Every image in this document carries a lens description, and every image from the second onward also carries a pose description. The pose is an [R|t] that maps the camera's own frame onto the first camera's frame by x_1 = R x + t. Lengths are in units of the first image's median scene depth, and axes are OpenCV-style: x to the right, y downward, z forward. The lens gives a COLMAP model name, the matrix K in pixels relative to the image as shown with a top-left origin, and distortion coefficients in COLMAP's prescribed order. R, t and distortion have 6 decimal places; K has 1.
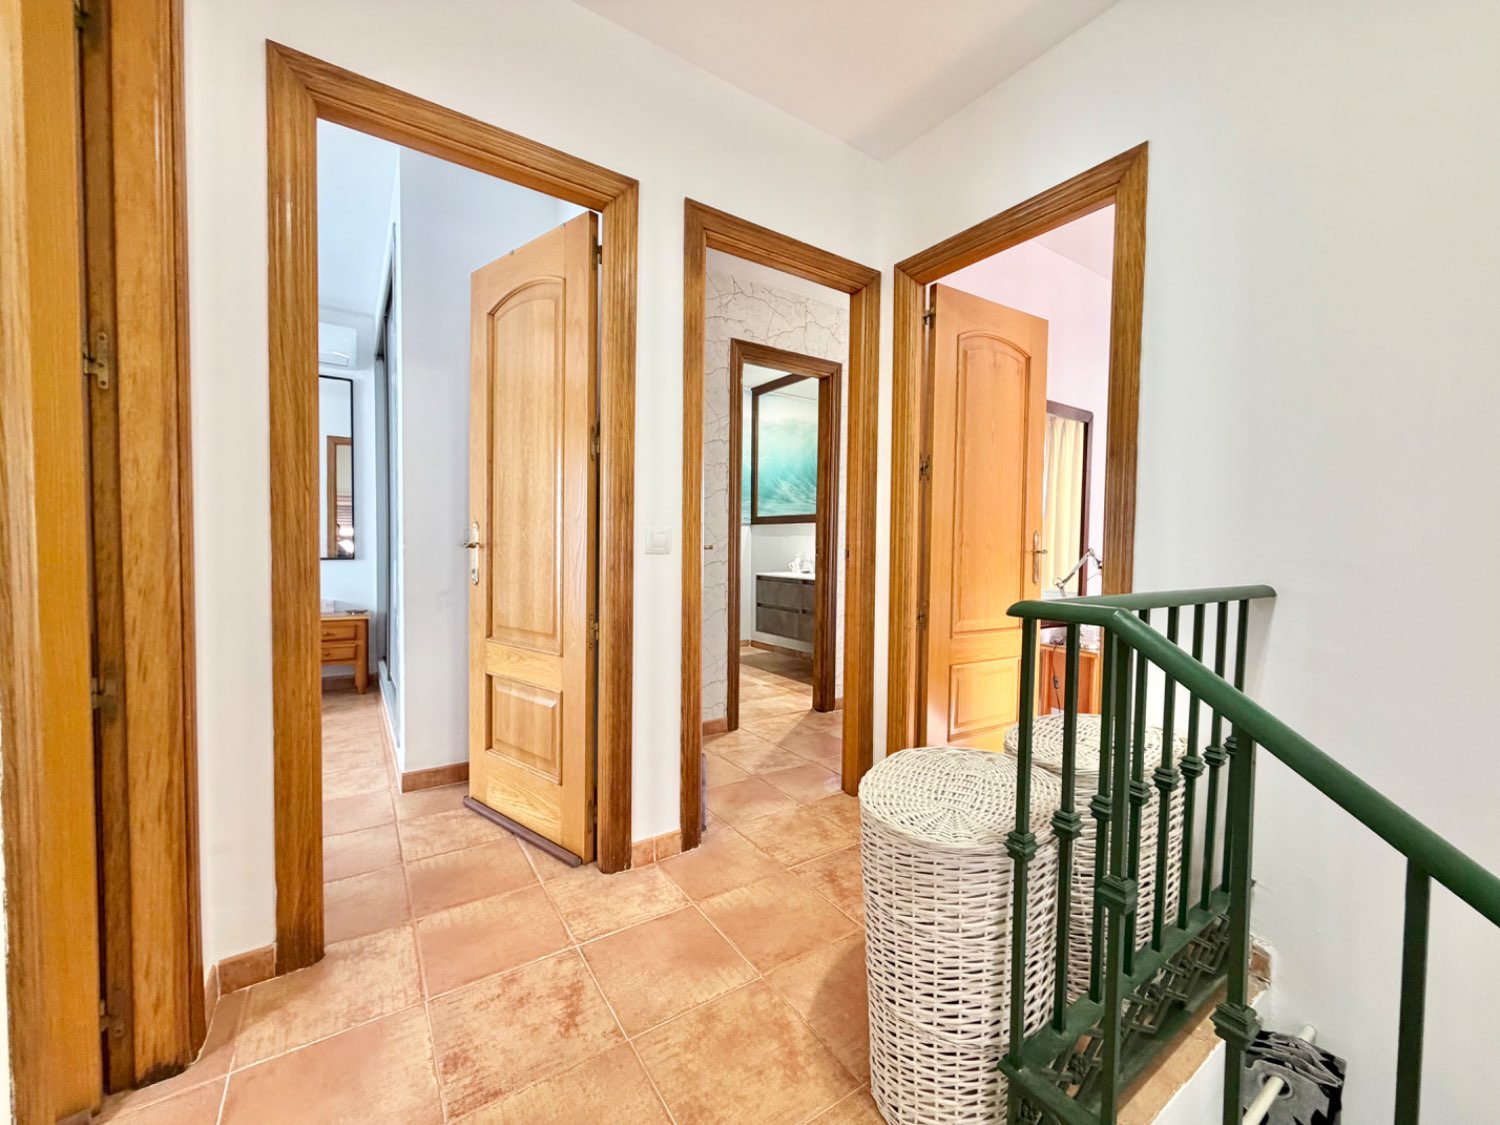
lens RADIAL K [[599.6, 0, 748.4], [0, 599.6, 564.7], [0, 0, 1]] dist [-0.000492, -0.000140]
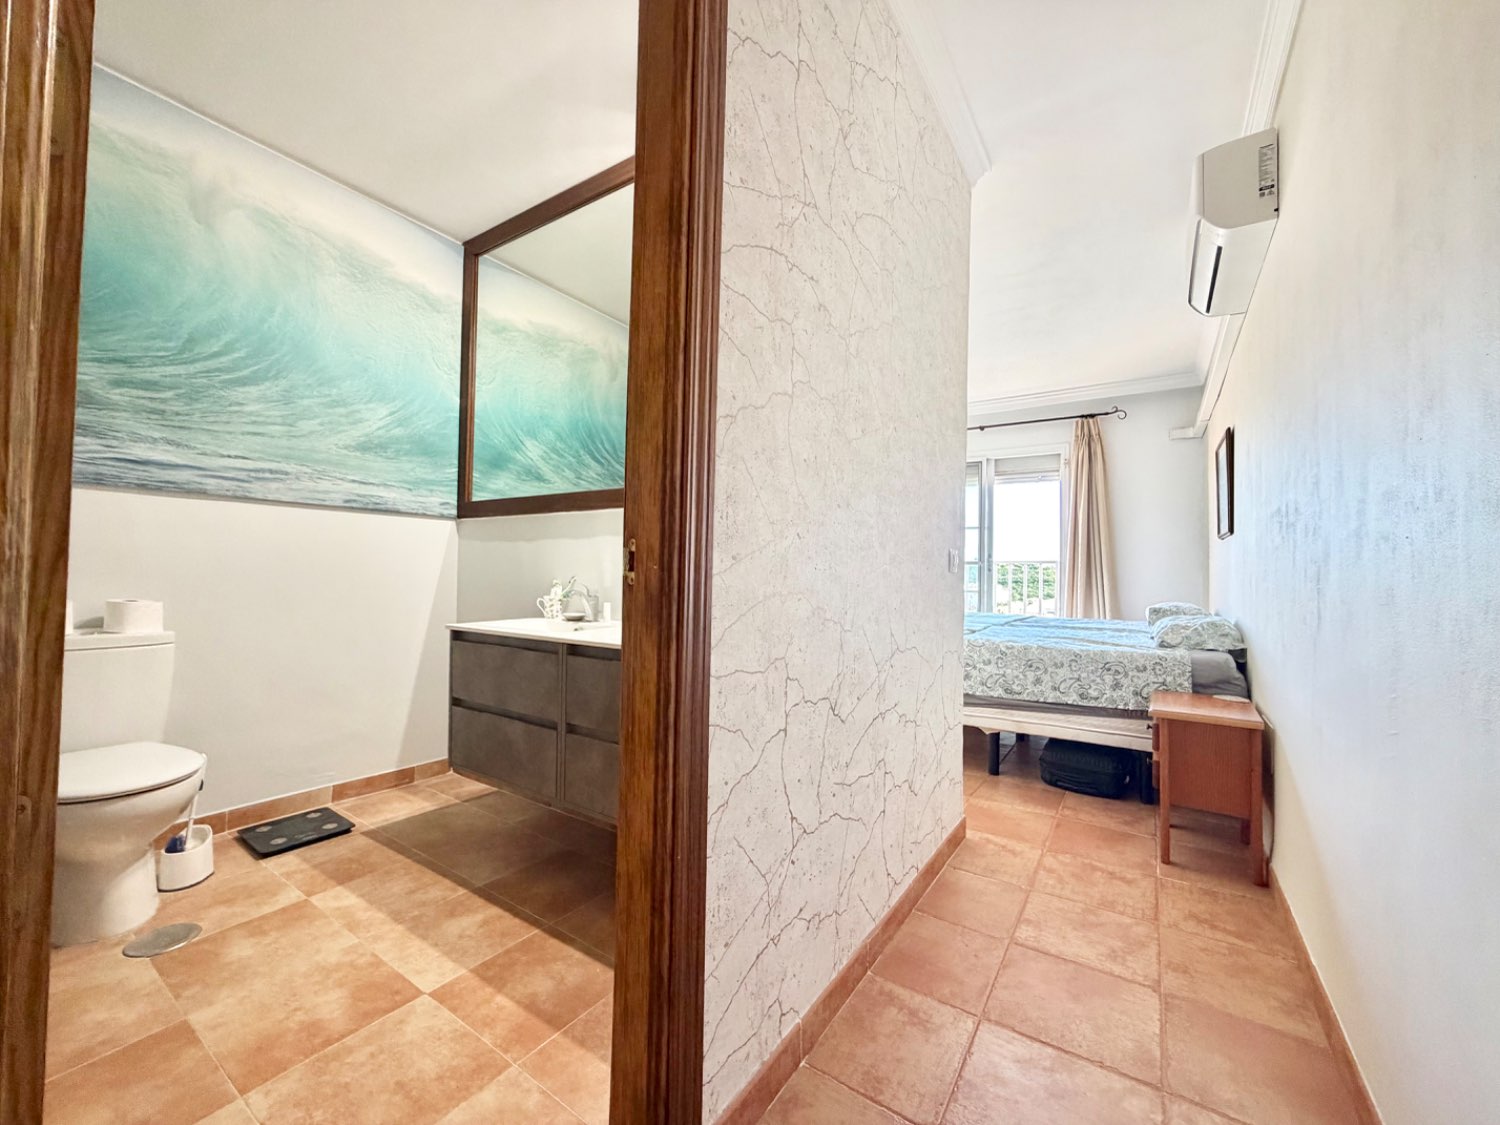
lens RADIAL K [[599.6, 0, 743.0], [0, 599.6, 560.2], [0, 0, 1]] dist [-0.000492, -0.000140]
pose [[0.929317, 0.013478, 0.369037, 0.044906], [0.006319, 0.998607, -0.052385, -0.006441], [-0.369229, 0.051014, 0.927937, 0.518462]]
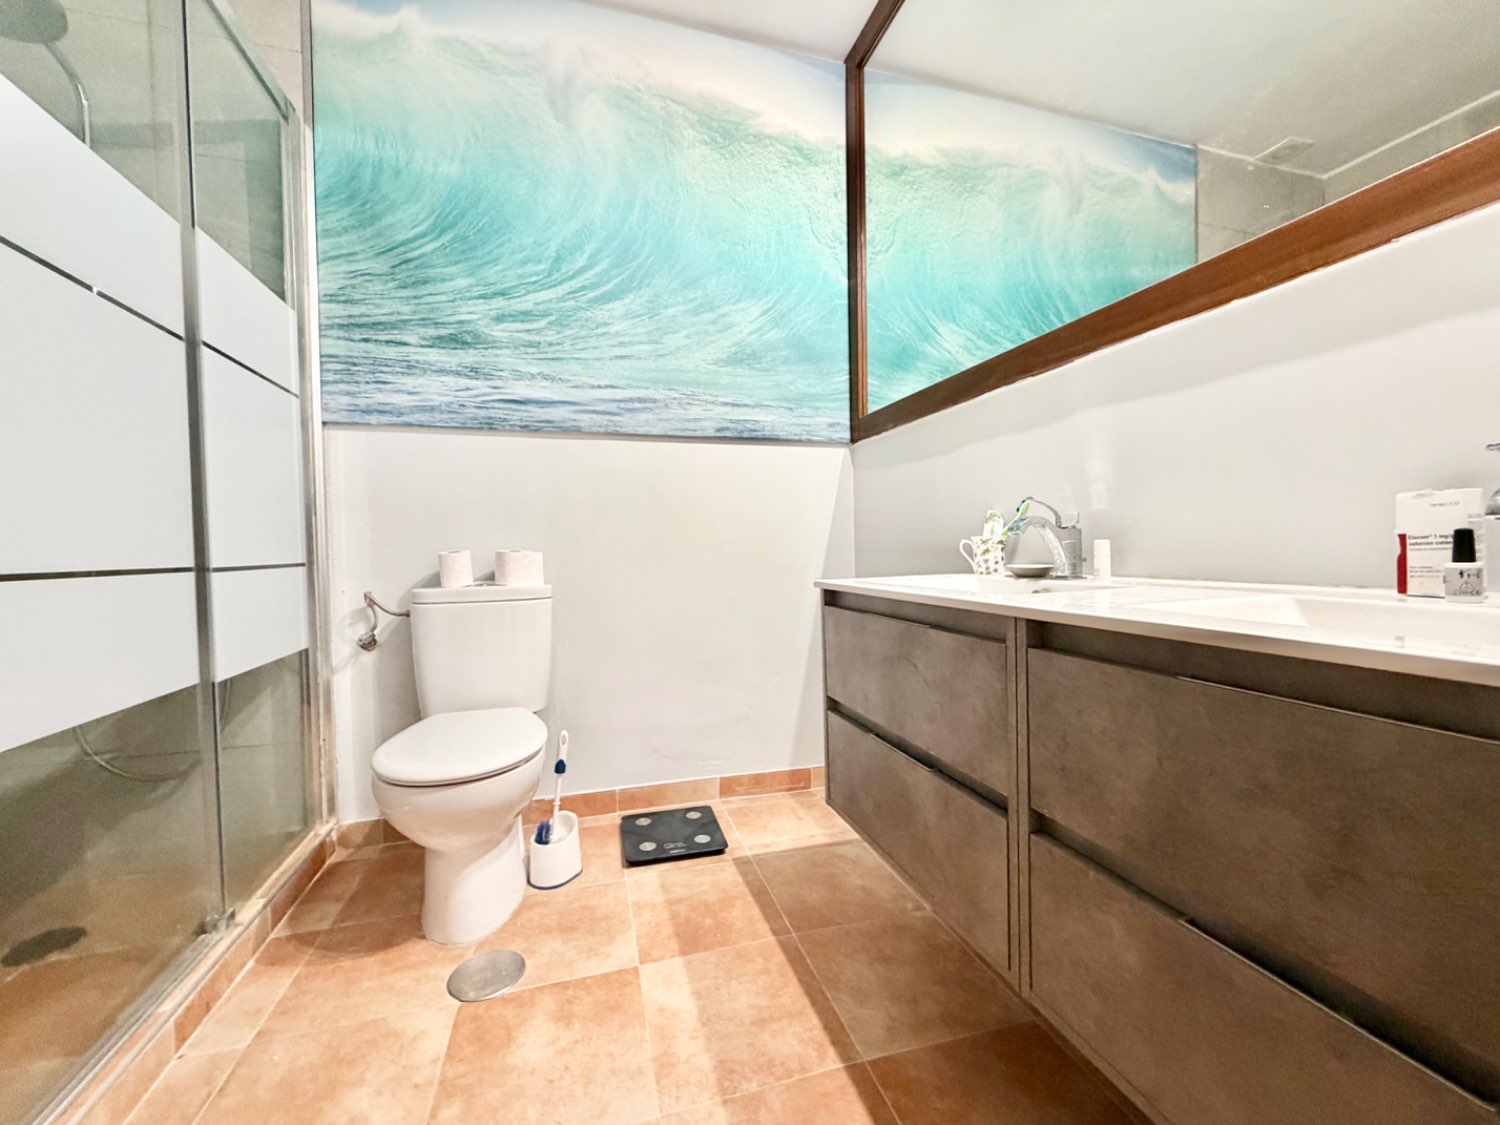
lens RADIAL K [[599.6, 0, 746.8], [0, 599.6, 562.4], [0, 0, 1]] dist [-0.000492, -0.000140]
pose [[0.952255, -0.018817, -0.304724, 0.058483], [0.015234, 0.999784, -0.014130, 0.009419], [0.304924, 0.008813, 0.952336, 0.711441]]
